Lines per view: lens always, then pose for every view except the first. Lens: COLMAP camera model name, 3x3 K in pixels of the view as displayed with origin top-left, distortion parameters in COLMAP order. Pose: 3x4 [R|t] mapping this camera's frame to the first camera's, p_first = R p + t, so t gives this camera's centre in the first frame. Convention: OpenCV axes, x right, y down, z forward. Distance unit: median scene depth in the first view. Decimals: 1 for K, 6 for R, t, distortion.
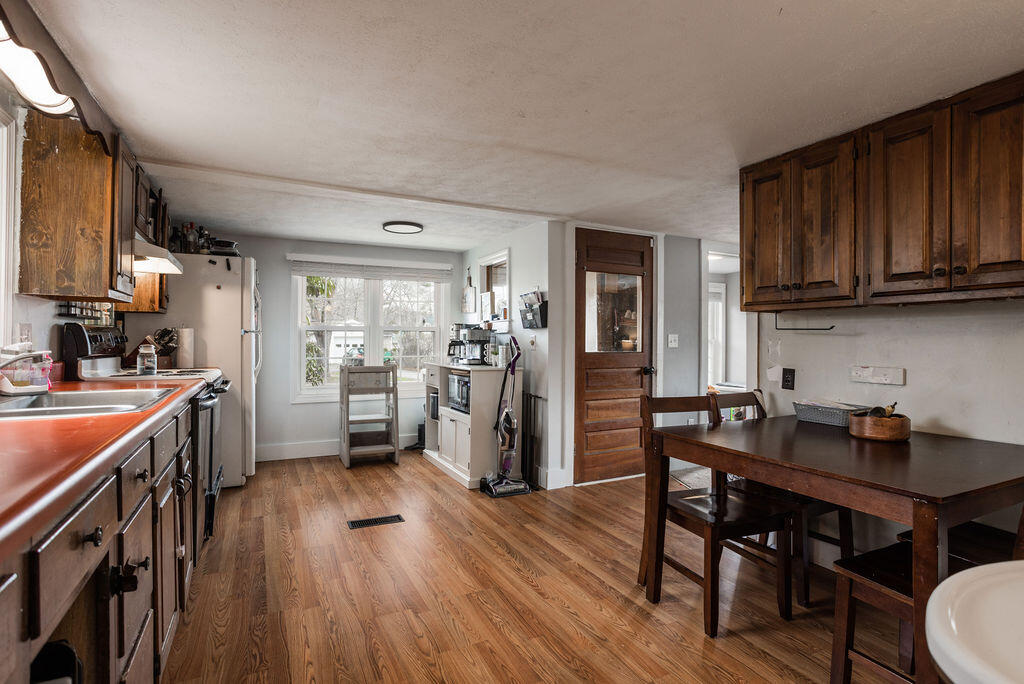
lens RADIAL K [[500.1, 0, 516.8], [0, 500.1, 342.5], [0, 0, 1]] dist [-0.041880, 0.030676]
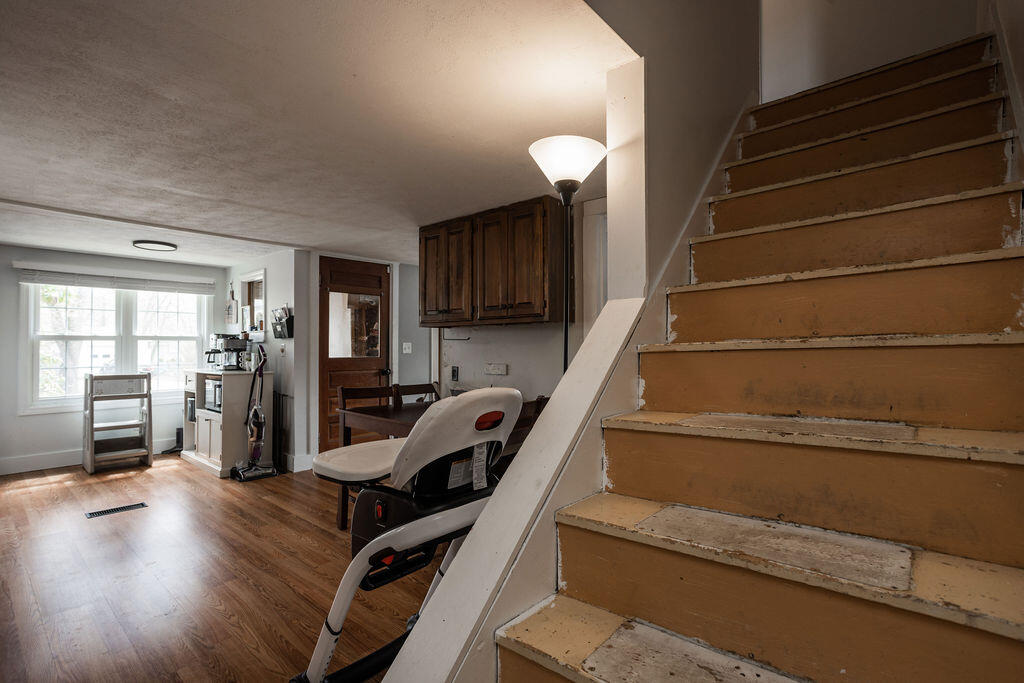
lens RADIAL K [[500.1, 0, 516.8], [0, 500.1, 342.0], [0, 0, 1]] dist [-0.041880, 0.030676]
pose [[0.935806, -0.002737, 0.352504, 0.132415], [0.008520, 0.999853, -0.014854, 0.002835], [-0.352412, 0.016903, 0.935692, -0.290096]]
